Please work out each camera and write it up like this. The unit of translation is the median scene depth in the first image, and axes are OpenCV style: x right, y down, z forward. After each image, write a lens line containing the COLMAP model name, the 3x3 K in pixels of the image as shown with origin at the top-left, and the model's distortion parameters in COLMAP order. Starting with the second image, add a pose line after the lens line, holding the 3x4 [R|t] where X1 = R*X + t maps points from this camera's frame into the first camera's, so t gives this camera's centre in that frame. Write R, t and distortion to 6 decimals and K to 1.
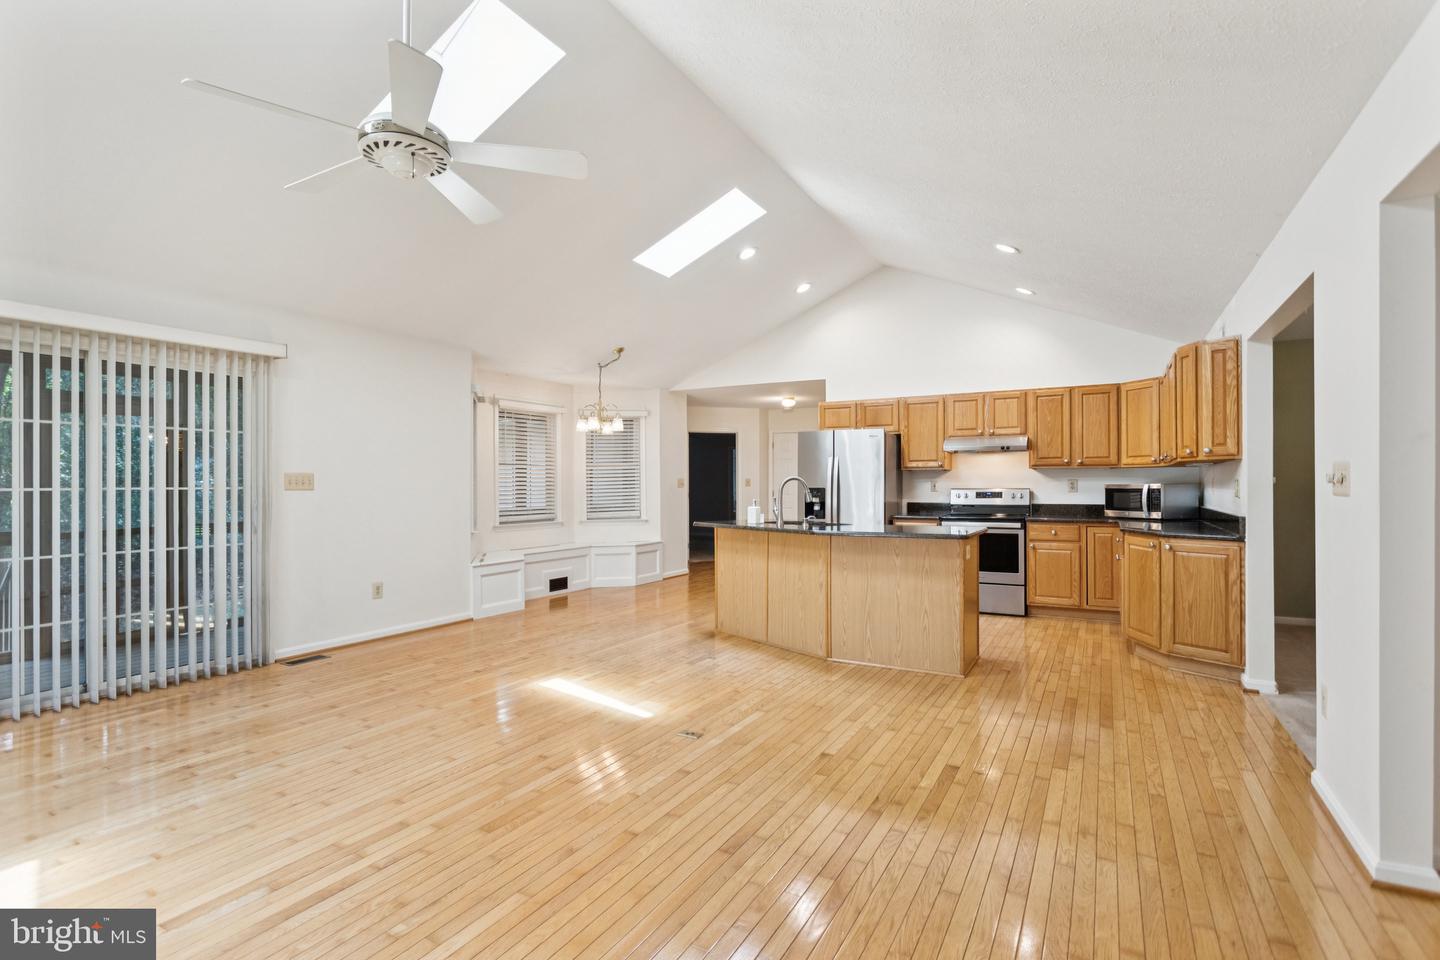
lens RADIAL K [[698.1, 0, 719.2], [0, 698.1, 481.7], [0, 0, 1]] dist [-0.017554, 0.005824]
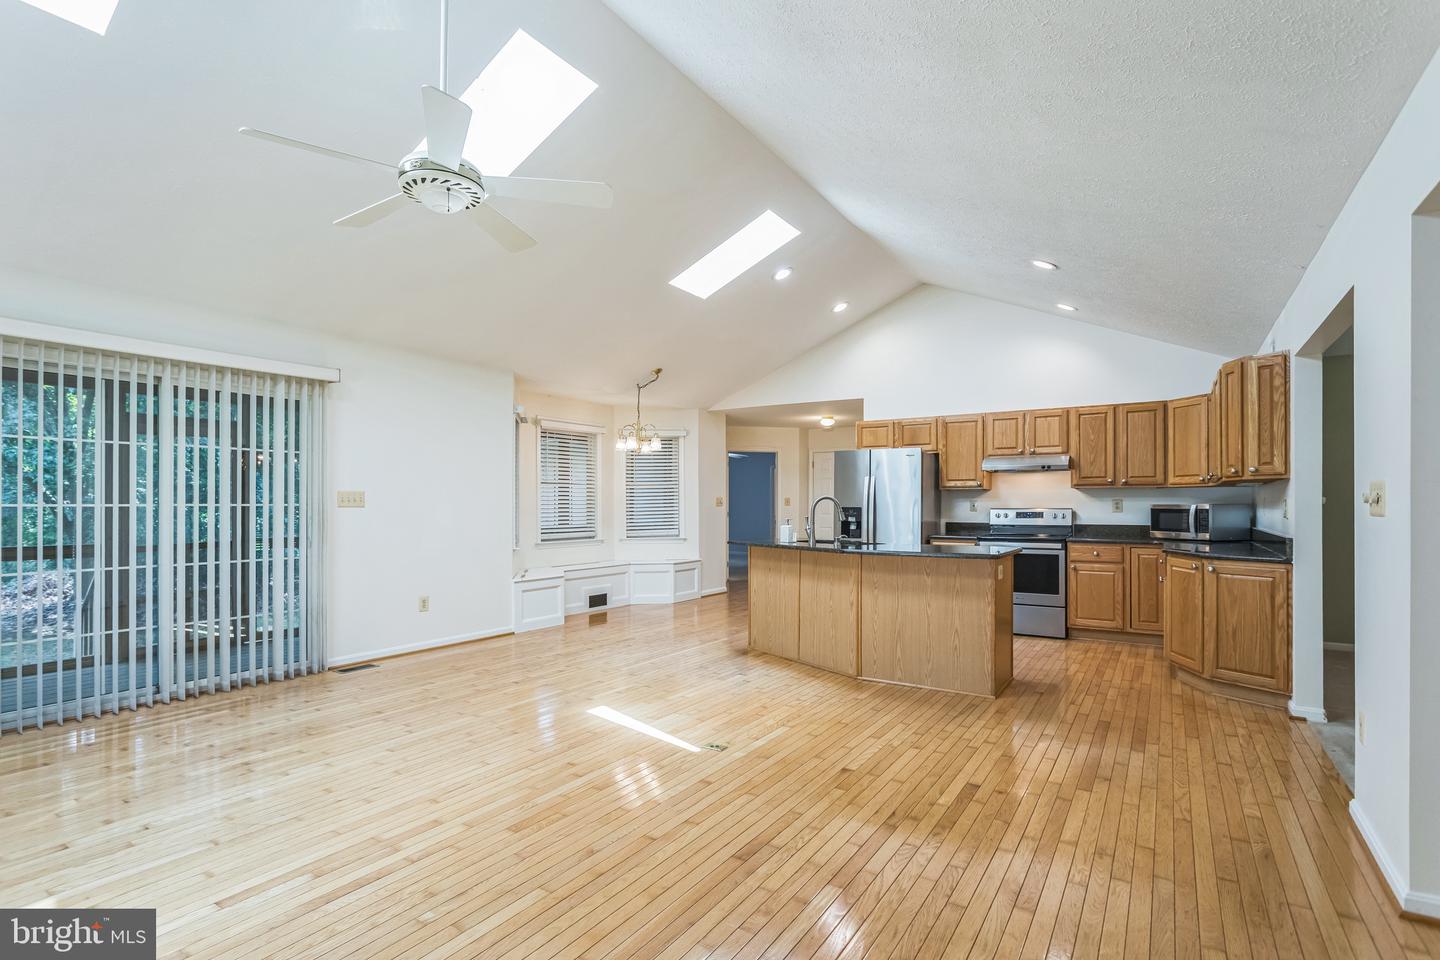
lens RADIAL K [[698.1, 0, 717.4], [0, 698.1, 501.2], [0, 0, 1]] dist [-0.017554, 0.005824]
pose [[0.997692, 0.003053, -0.067829, 0.020764], [-0.003035, 0.999995, 0.000378, 0.000996], [0.067830, -0.000171, 0.997697, -0.014628]]
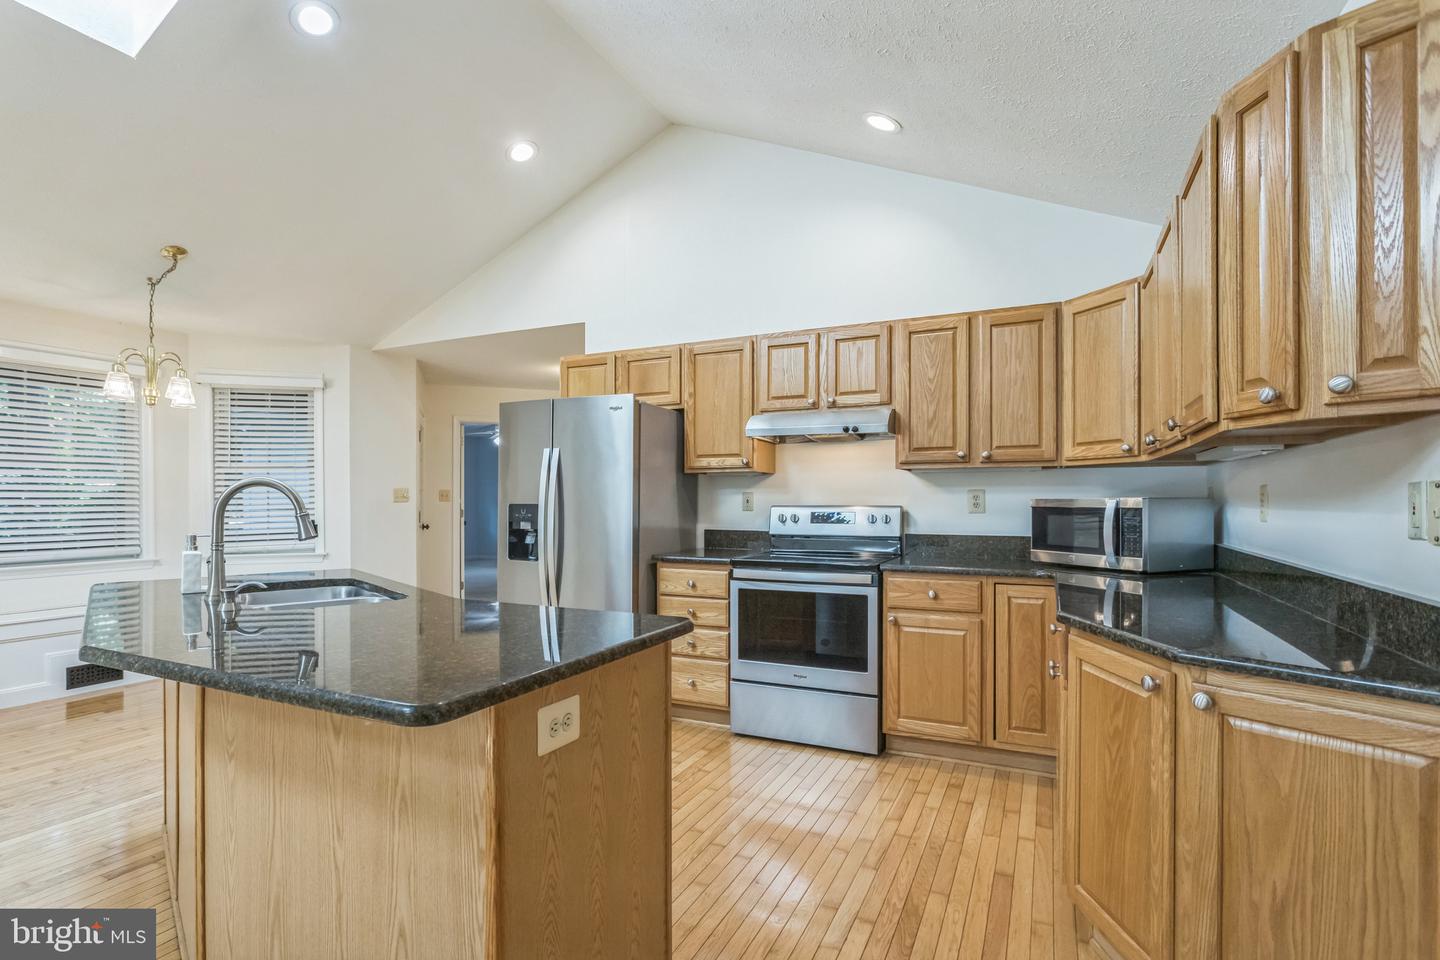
lens RADIAL K [[698.1, 0, 724.4], [0, 698.1, 500.0], [0, 0, 1]] dist [-0.017554, 0.005824]
pose [[0.997512, 0.002181, 0.070458, 0.383625], [-0.002644, 0.999976, 0.006475, 0.002700], [-0.070442, -0.006645, 0.997494, 0.659781]]
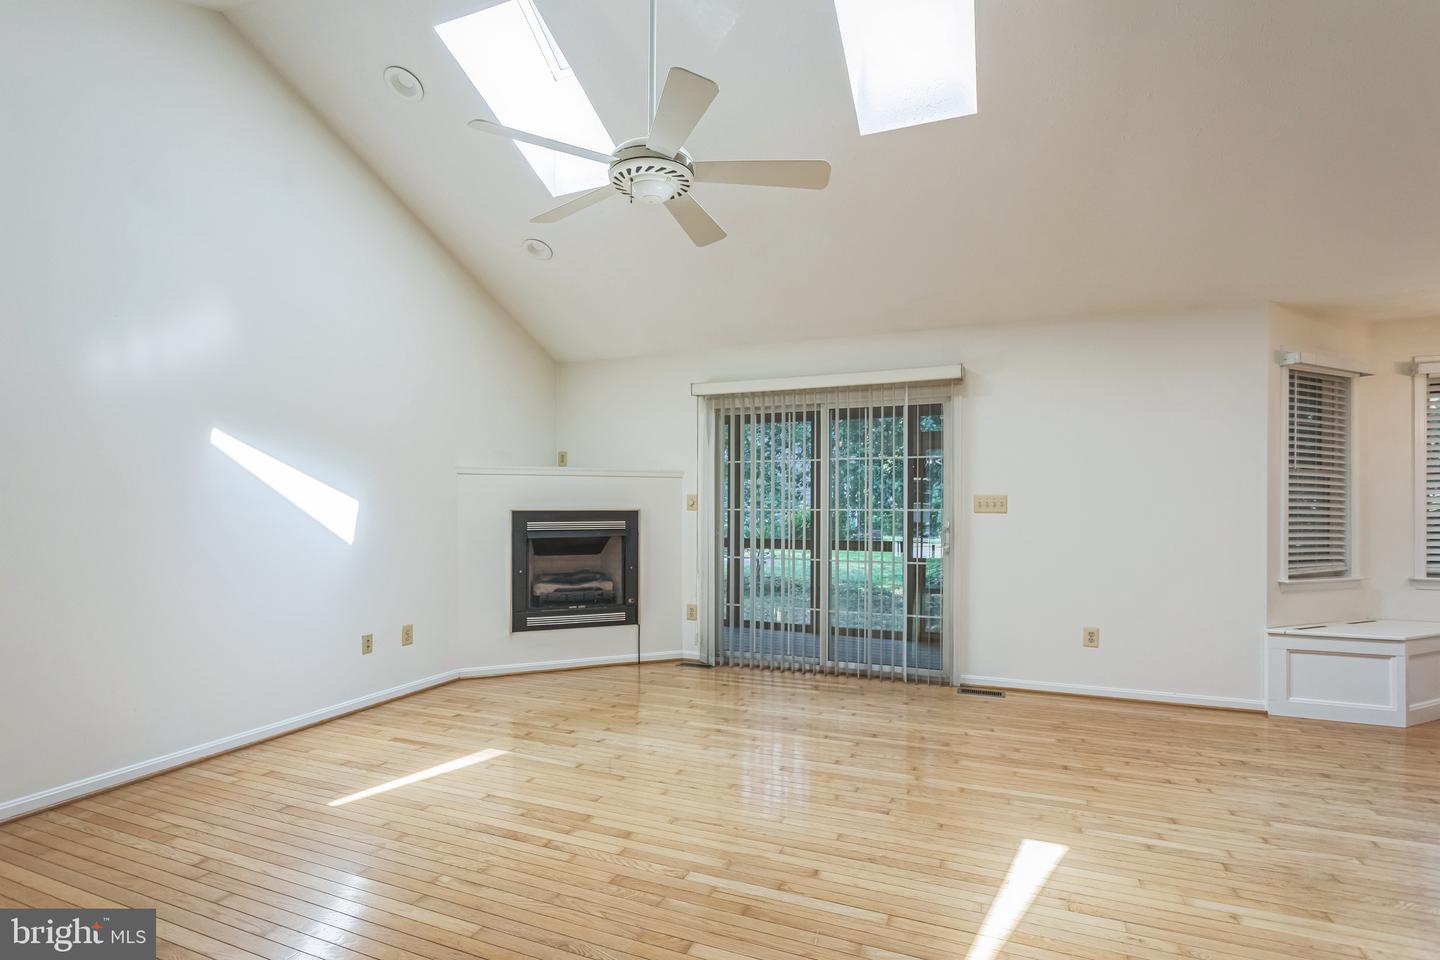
lens RADIAL K [[698.1, 0, 697.9], [0, 698.1, 509.4], [0, 0, 1]] dist [-0.017554, 0.005824]
pose [[0.112489, 0.006129, -0.993634, 0.290328], [0.000469, 0.999981, 0.006221, 0.001447], [0.993653, -0.001166, 0.112484, 0.492279]]
